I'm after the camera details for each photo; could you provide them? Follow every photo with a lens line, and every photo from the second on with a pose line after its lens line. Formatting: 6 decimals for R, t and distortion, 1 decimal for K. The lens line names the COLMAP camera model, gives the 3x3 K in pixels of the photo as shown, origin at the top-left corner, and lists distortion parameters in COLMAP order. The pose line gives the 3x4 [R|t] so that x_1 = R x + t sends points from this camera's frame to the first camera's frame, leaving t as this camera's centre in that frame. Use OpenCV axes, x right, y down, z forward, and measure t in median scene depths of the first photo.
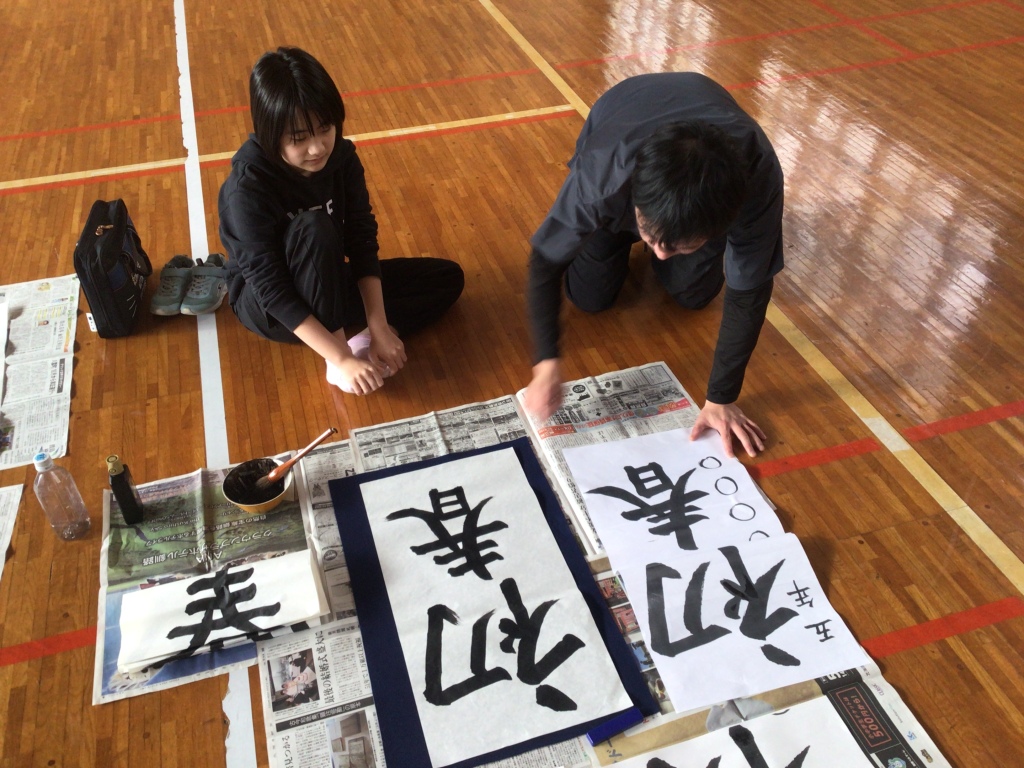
lens RADIAL K [[912.6, 0, 512.0], [0, 912.6, 384.0], [0, 0, 1]] dist [0.005778, -0.013536]
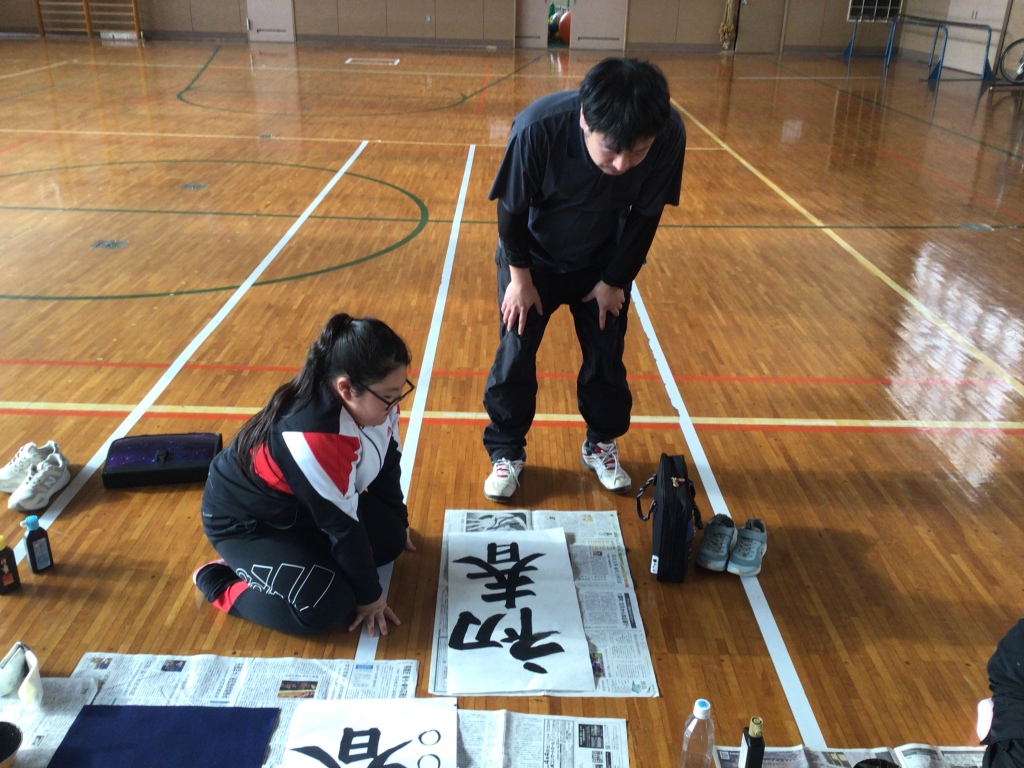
lens RADIAL K [[912.6, 0, 512.0], [0, 912.6, 384.0], [0, 0, 1]] dist [0.005778, -0.013536]
pose [[0.946128, 0.147019, -0.288490, -0.268538], [-0.221062, 0.944306, -0.243758, 0.022753], [0.236585, 0.294401, 0.925935, -0.056981]]
